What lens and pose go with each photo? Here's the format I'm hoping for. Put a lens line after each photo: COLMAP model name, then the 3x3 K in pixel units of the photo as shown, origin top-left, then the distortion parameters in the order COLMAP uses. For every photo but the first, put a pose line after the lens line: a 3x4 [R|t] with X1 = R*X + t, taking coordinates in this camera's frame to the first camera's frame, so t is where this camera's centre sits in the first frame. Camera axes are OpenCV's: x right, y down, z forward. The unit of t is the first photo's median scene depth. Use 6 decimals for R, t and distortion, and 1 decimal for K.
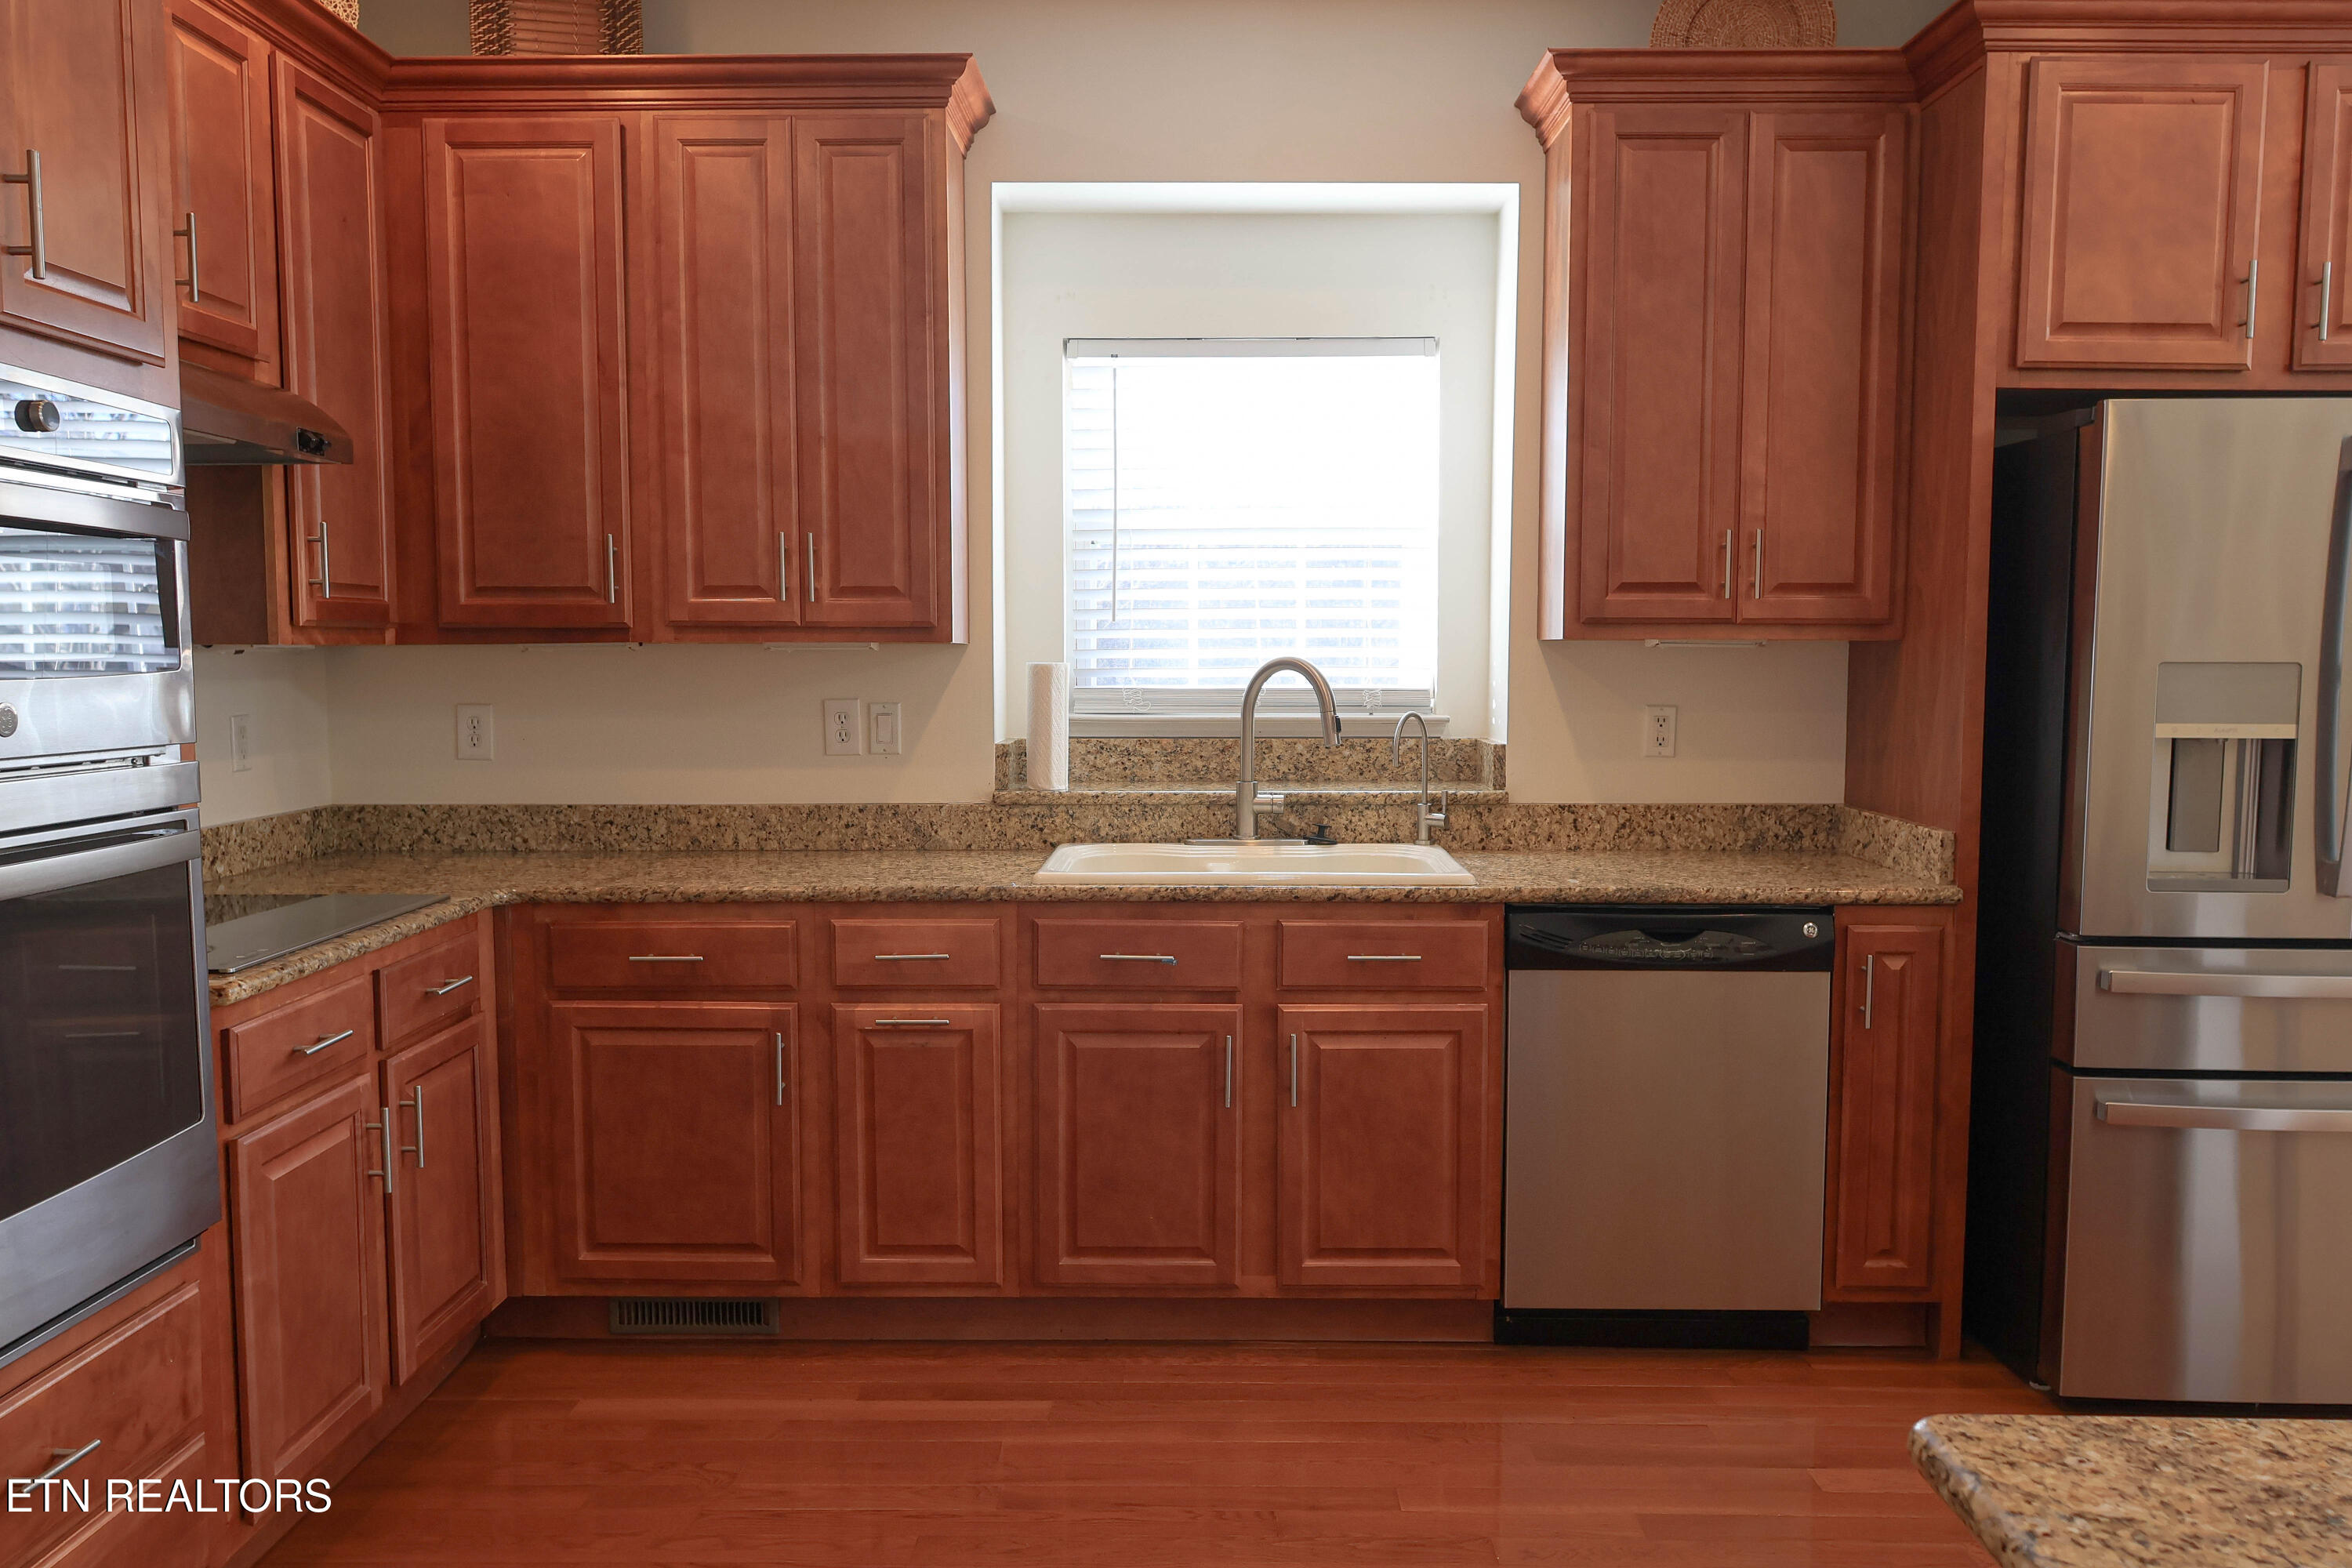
lens RADIAL K [[1763.2, 0, 1173.5], [0, 1763.2, 785.8], [0, 0, 1]] dist [0.003338, -0.002152]
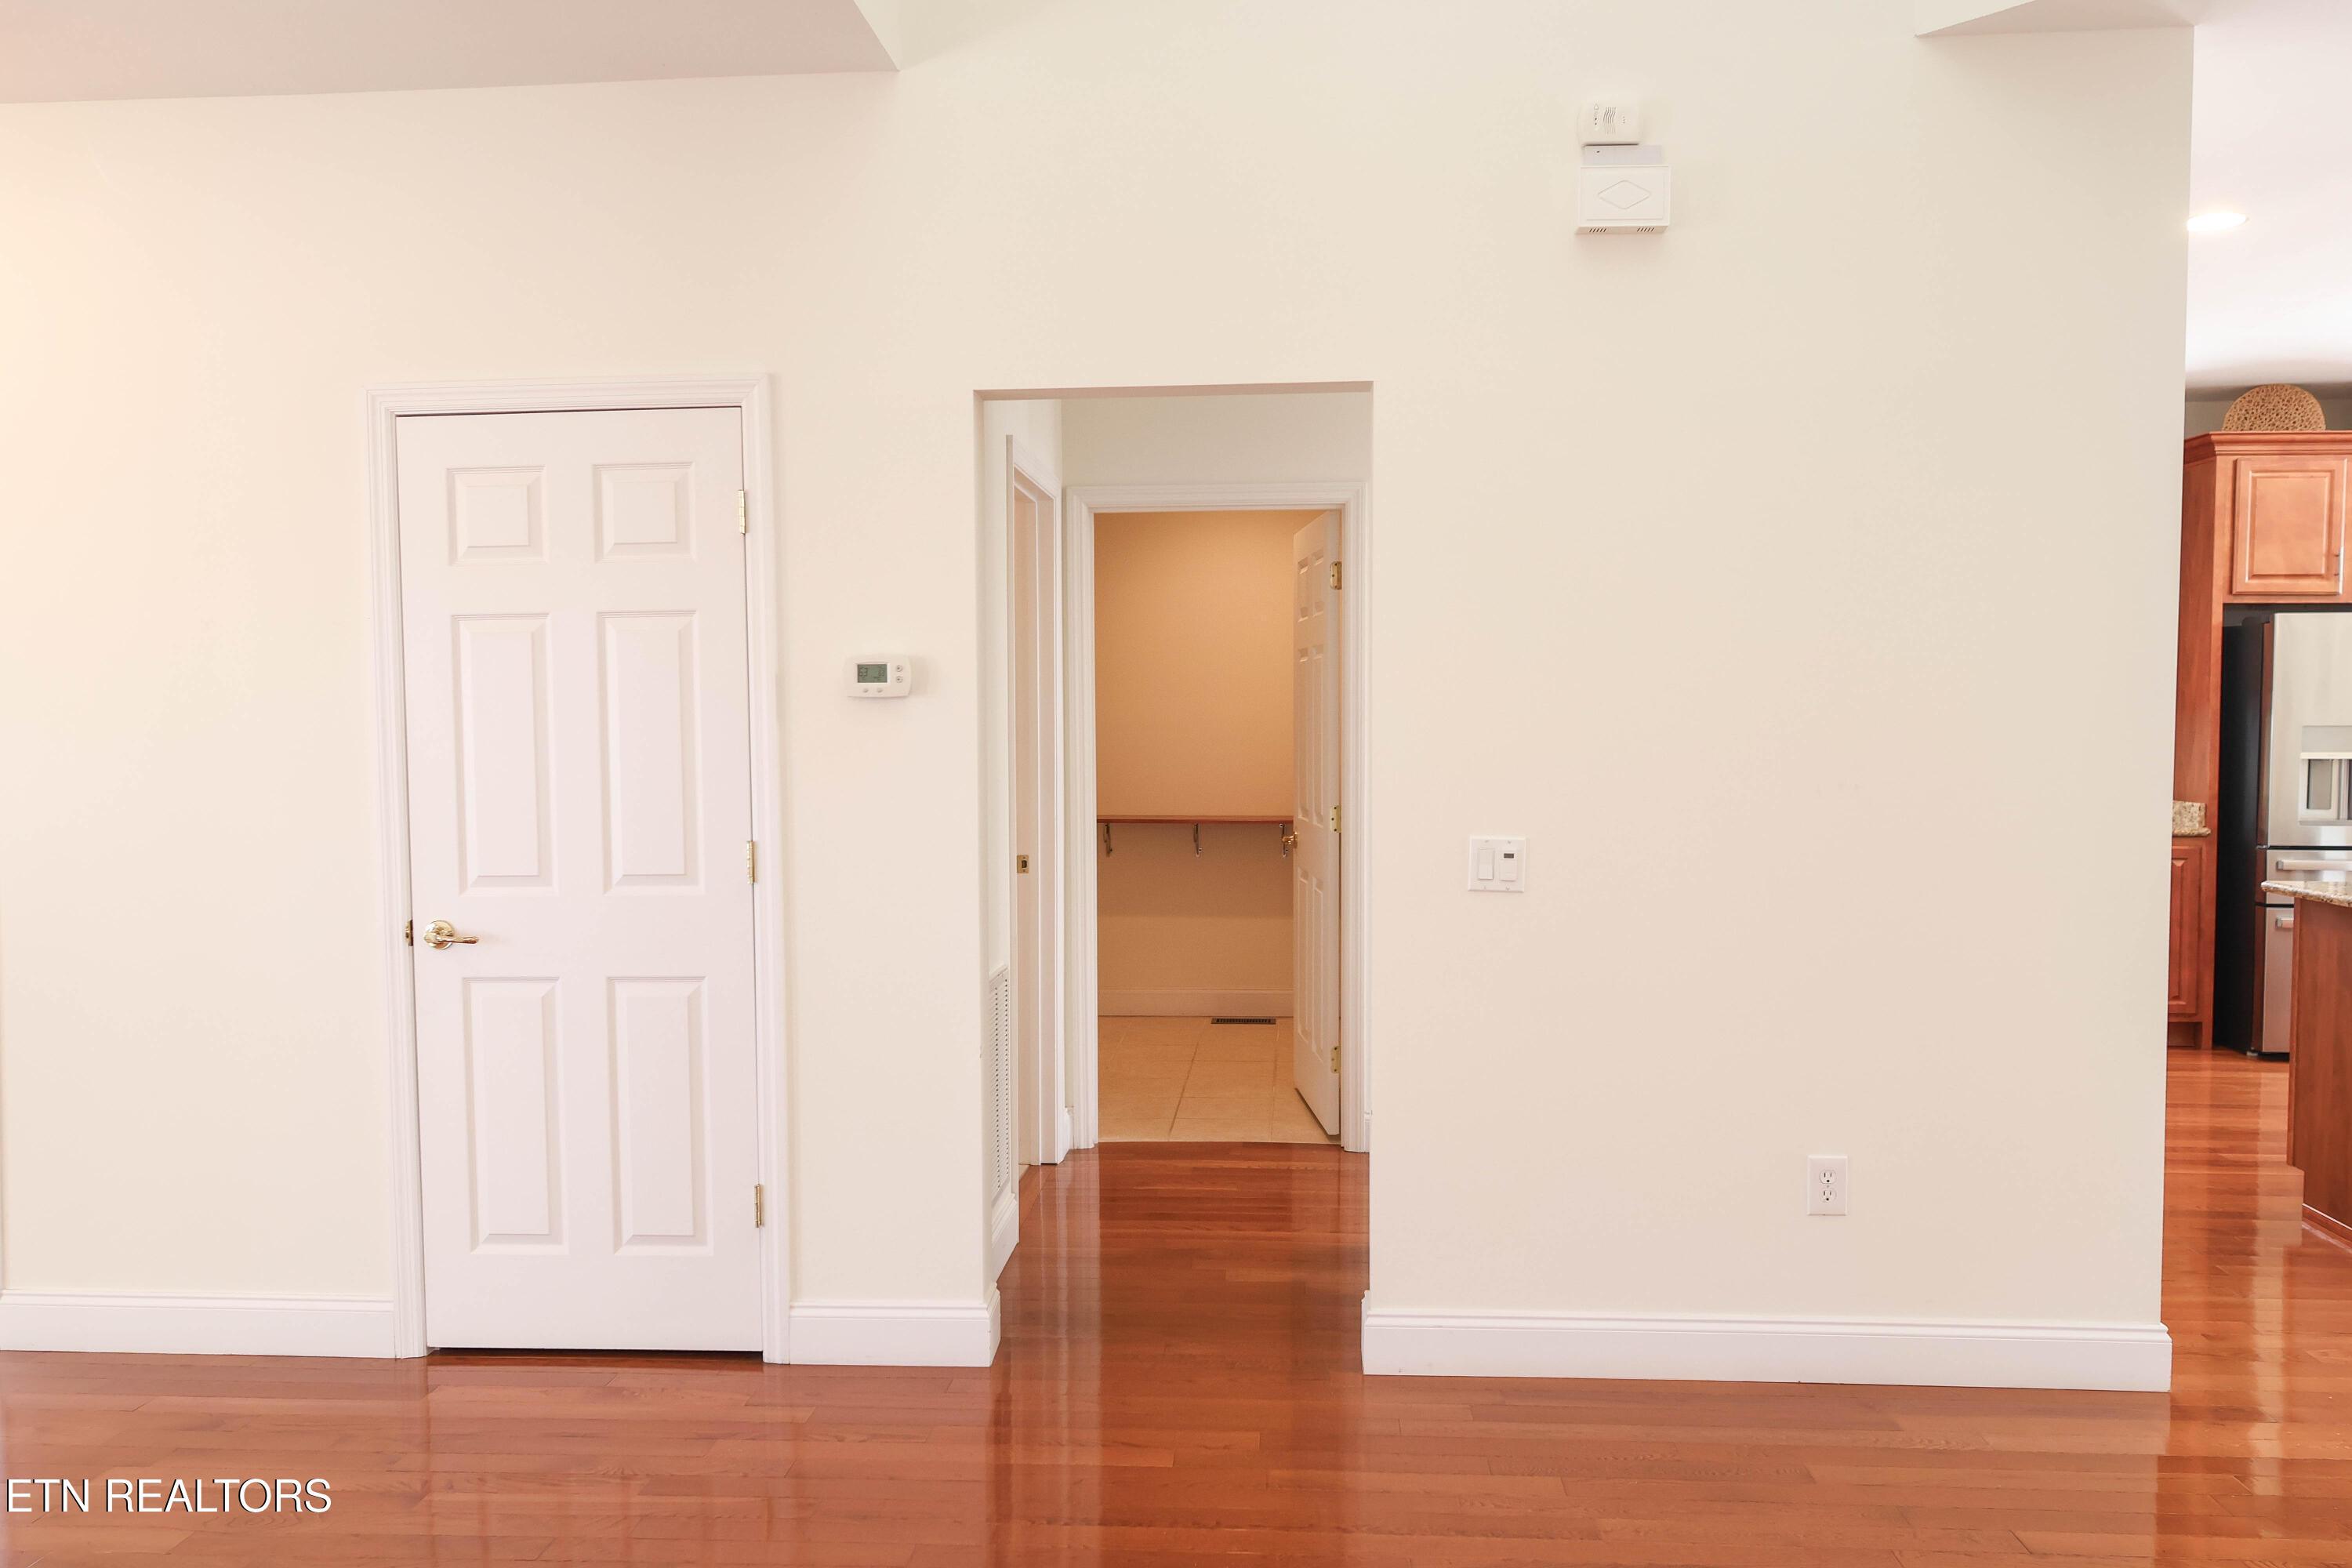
lens RADIAL K [[1763.2, 0, 1161.0], [0, 1763.2, 780.3], [0, 0, 1]] dist [0.003338, -0.002152]
pose [[0.997903, -0.008257, -0.064197, -0.740062], [0.006823, 0.999723, -0.022527, 0.040085], [0.064365, 0.022042, 0.997683, -1.321169]]
